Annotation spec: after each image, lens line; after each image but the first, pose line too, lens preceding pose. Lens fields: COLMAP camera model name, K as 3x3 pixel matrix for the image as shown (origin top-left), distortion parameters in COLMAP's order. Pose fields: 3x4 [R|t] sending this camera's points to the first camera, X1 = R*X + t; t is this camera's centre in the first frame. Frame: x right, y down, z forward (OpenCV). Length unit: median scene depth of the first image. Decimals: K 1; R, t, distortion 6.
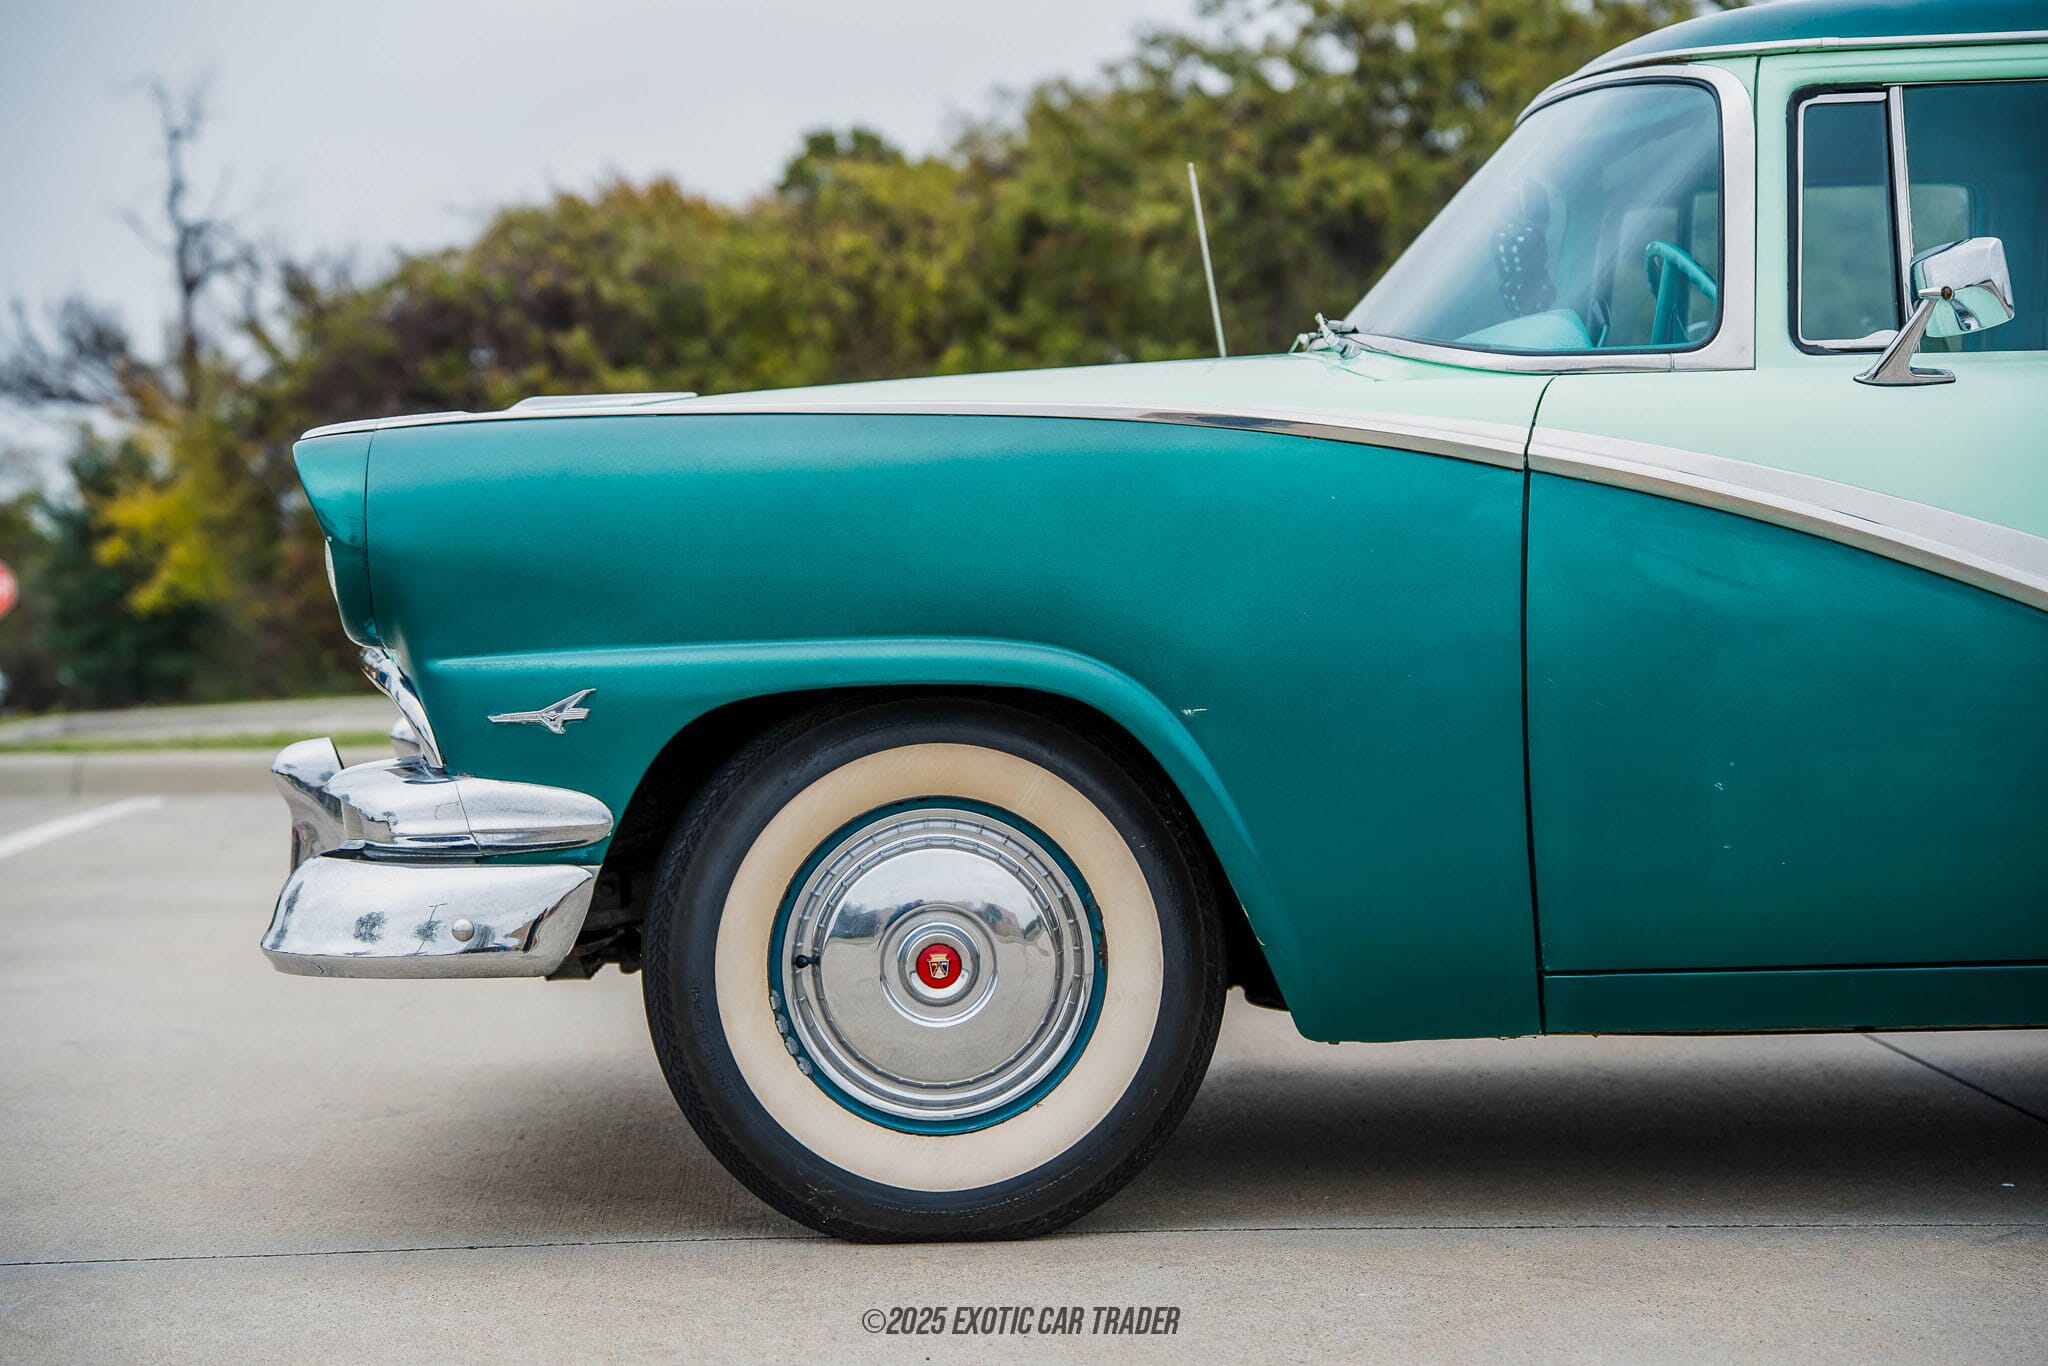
lens RADIAL K [[3851.4, 0, 1024.0], [0, 3851.4, 683.0], [0, 0, 1]] dist [0.242813, -0.065883]
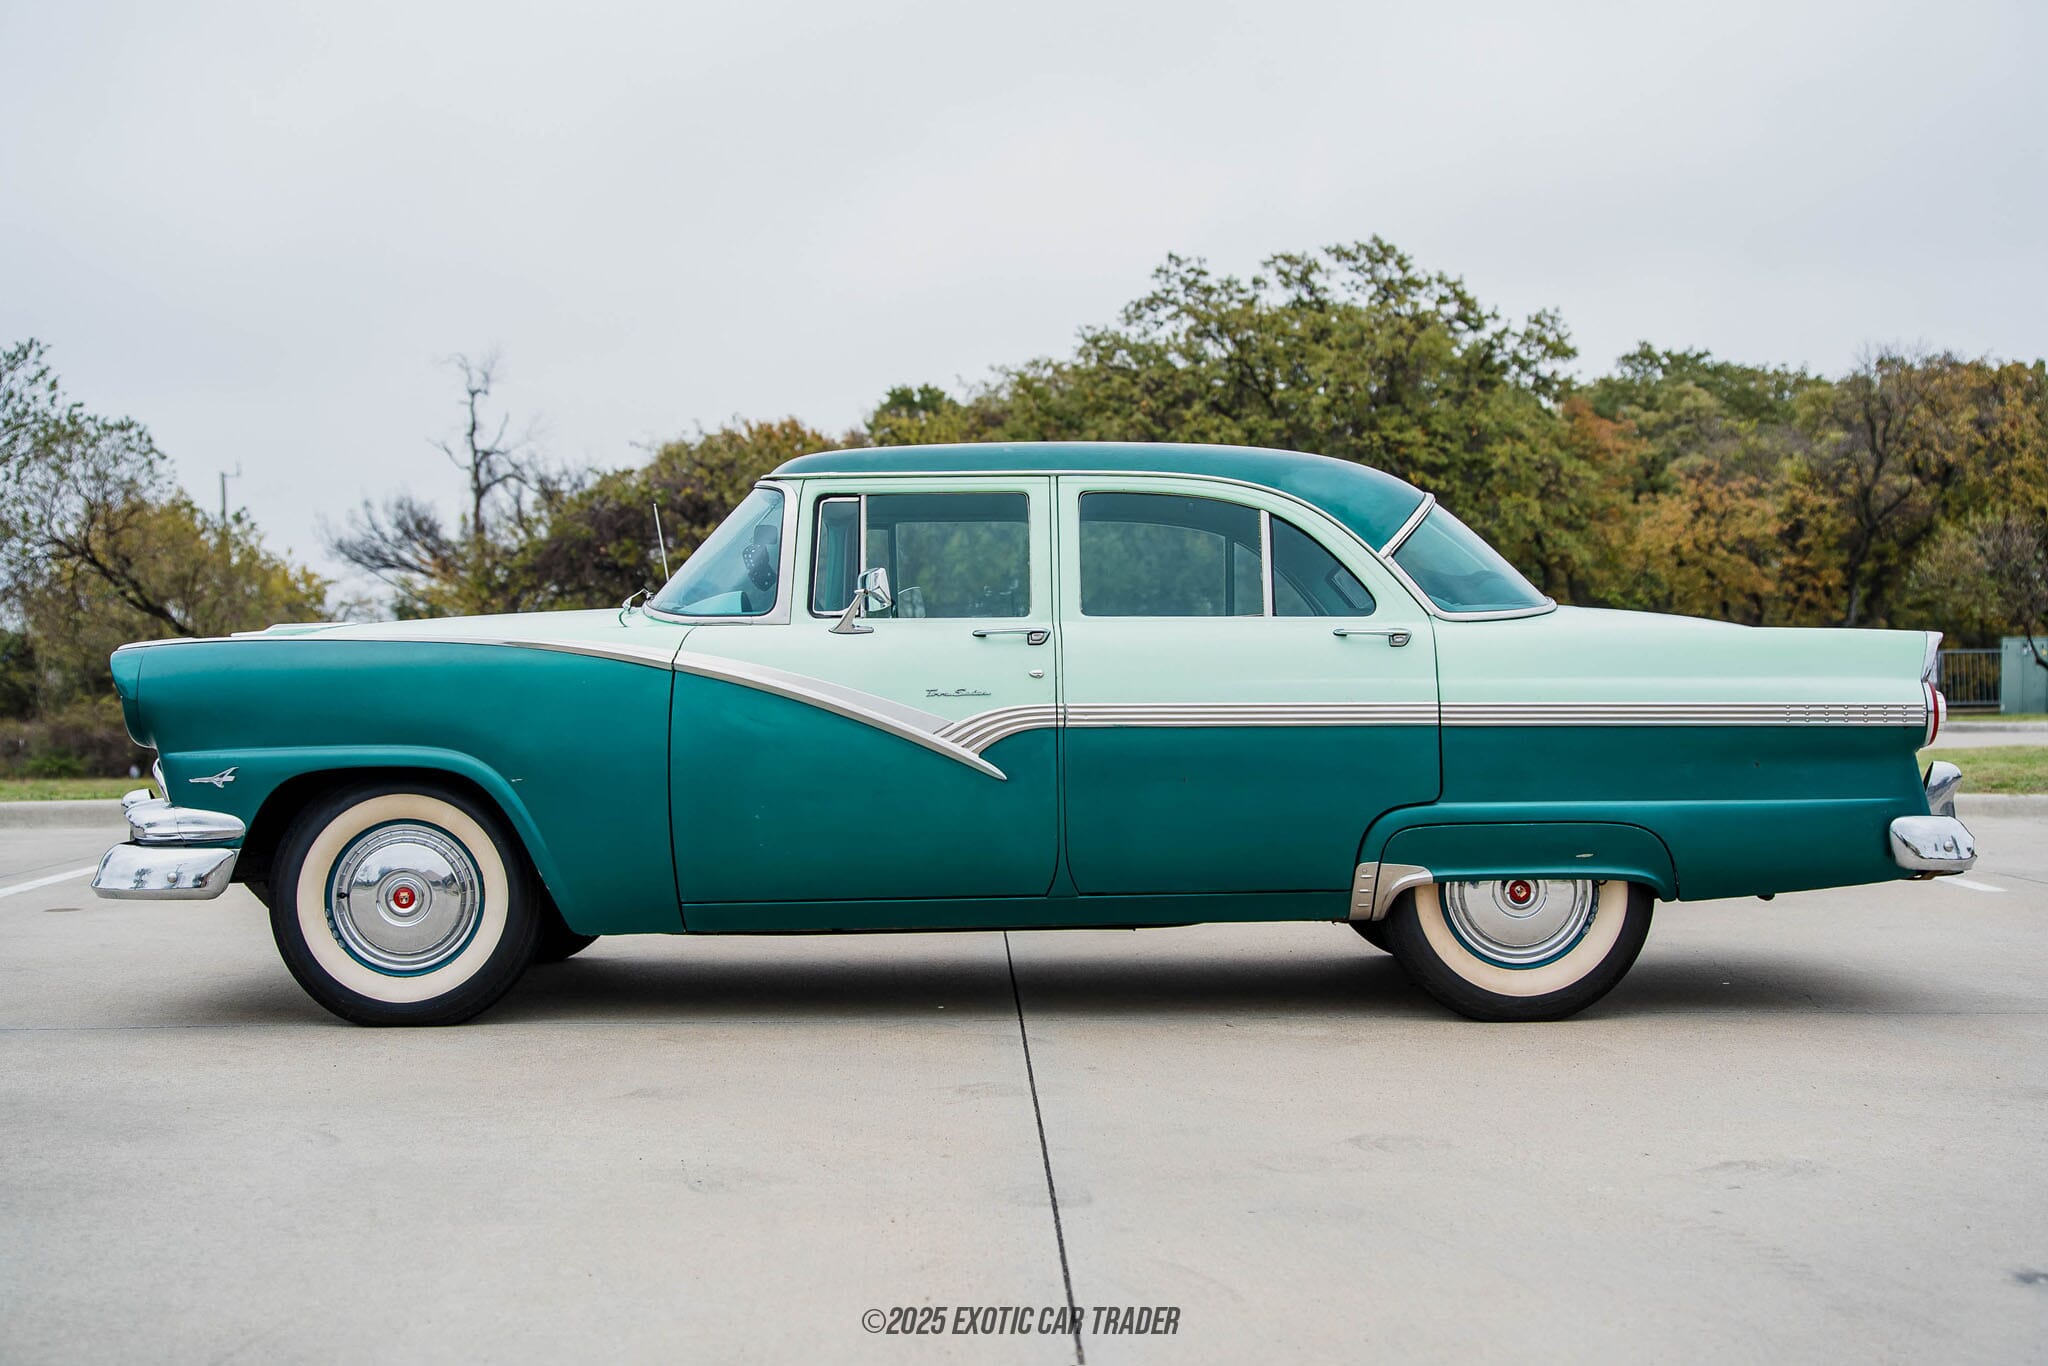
lens RADIAL K [[2562.9, 0, 1024.0], [0, 2562.9, 683.0], [0, 0, 1]] dist [0.019520, 0.020072]
pose [[0.999954, 0.009579, 0.000223, 0.319724], [-0.009569, 0.999536, -0.028928, -0.007987], [-0.000500, 0.028925, 0.999581, -0.428374]]
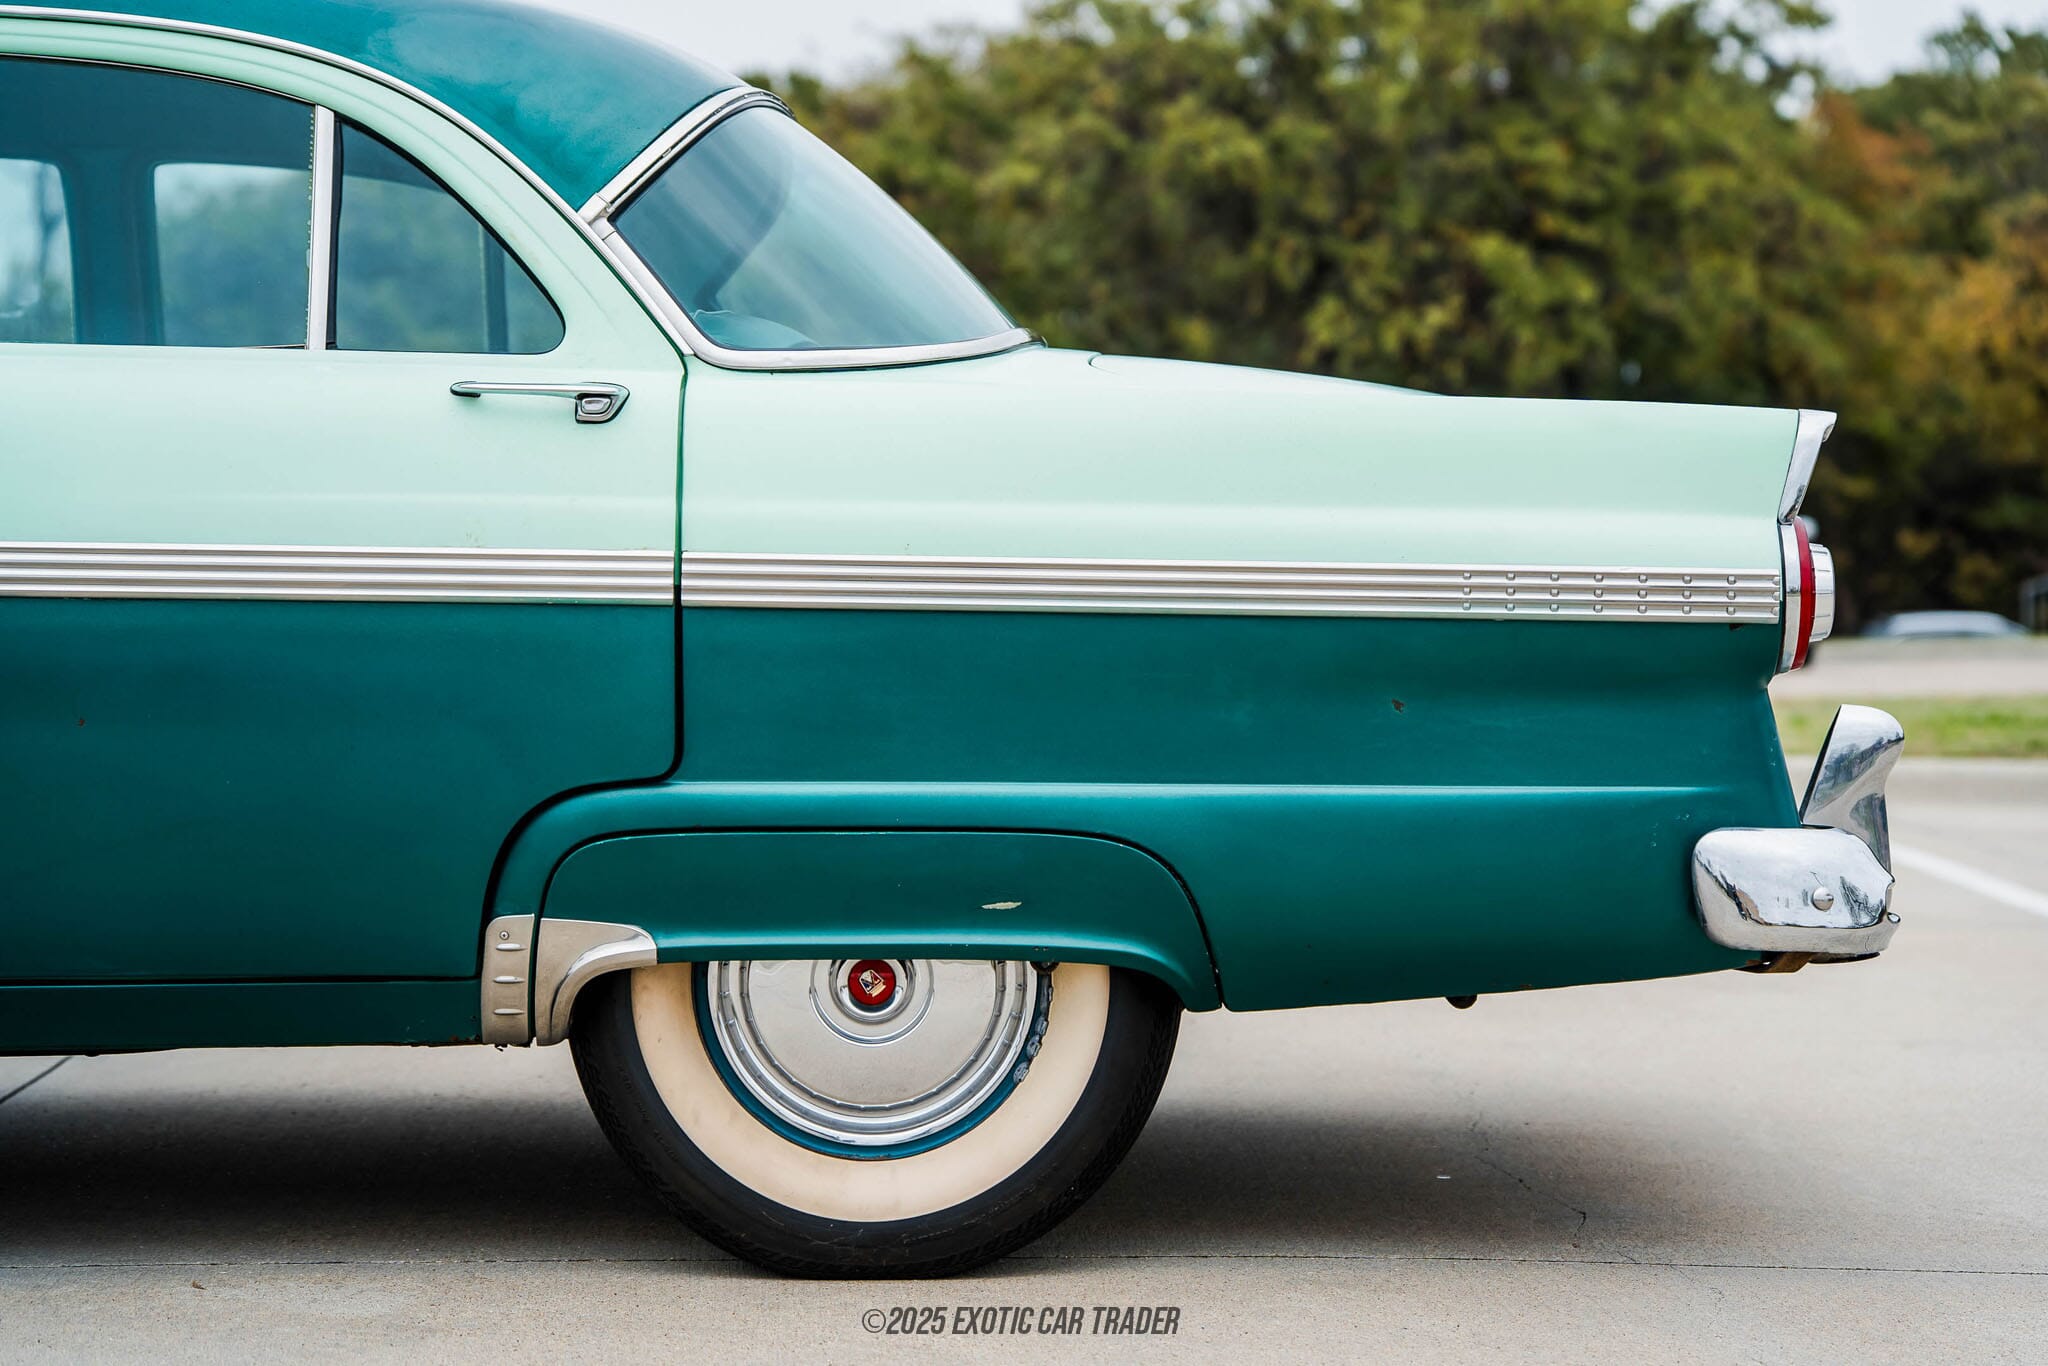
lens RADIAL K [[4170.5, 0, 1024.0], [0, 4170.5, 683.0], [0, 0, 1]] dist [0.201617, 0.019677]
pose [[0.999418, 0.026892, 0.020997, 0.606716], [-0.026914, 0.999637, 0.000766, -0.011676], [-0.020969, -0.001330, 0.999779, -0.033214]]
